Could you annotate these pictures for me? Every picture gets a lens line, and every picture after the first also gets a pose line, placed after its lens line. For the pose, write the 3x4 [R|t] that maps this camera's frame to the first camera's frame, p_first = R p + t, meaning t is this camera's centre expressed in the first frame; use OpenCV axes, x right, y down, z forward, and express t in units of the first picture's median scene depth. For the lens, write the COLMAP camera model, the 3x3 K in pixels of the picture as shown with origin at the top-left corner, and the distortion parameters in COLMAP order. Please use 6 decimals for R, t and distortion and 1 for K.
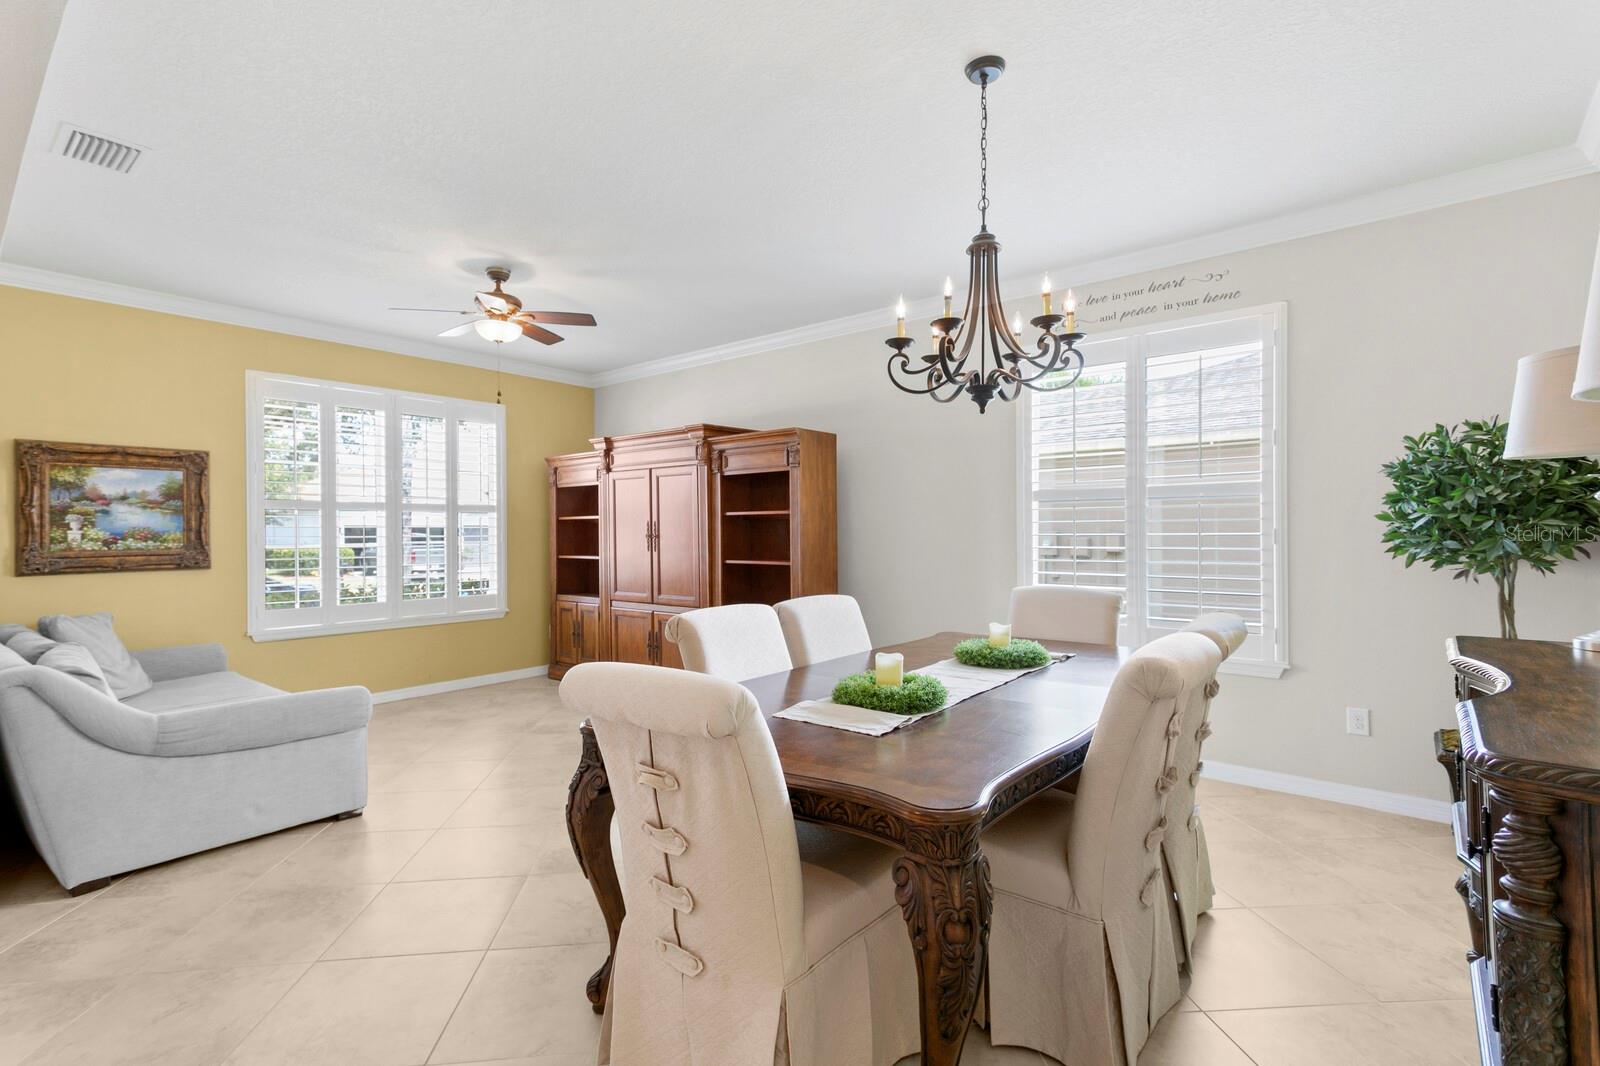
lens RADIAL K [[760.0, 0, 785.9], [0, 760.0, 533.1], [0, 0, 1]] dist [0.017105, 0.000370]
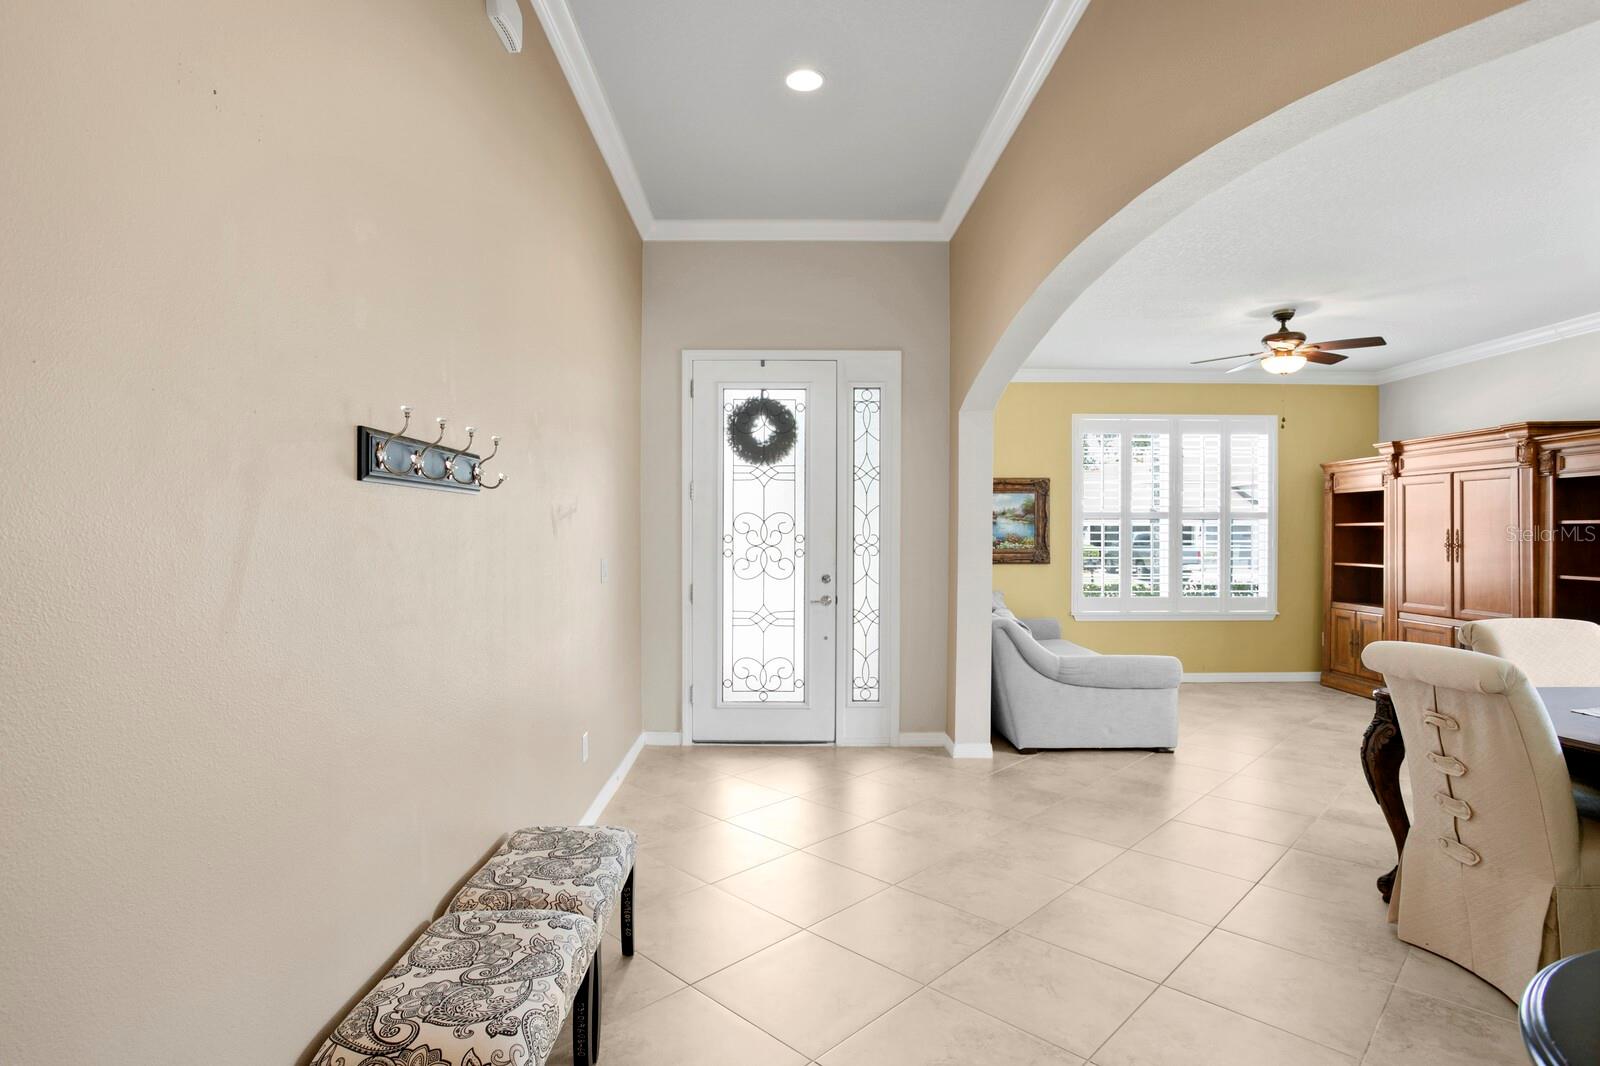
lens RADIAL K [[798.4, 0, 796.5], [0, 798.4, 538.5], [0, 0, 1]] dist [-0.046073, 0.027909]
pose [[0.638236, 0.012612, -0.769737, 0.053808], [-0.006299, 0.999918, 0.011160, -0.011456], [0.769815, -0.002274, 0.638263, -0.251756]]
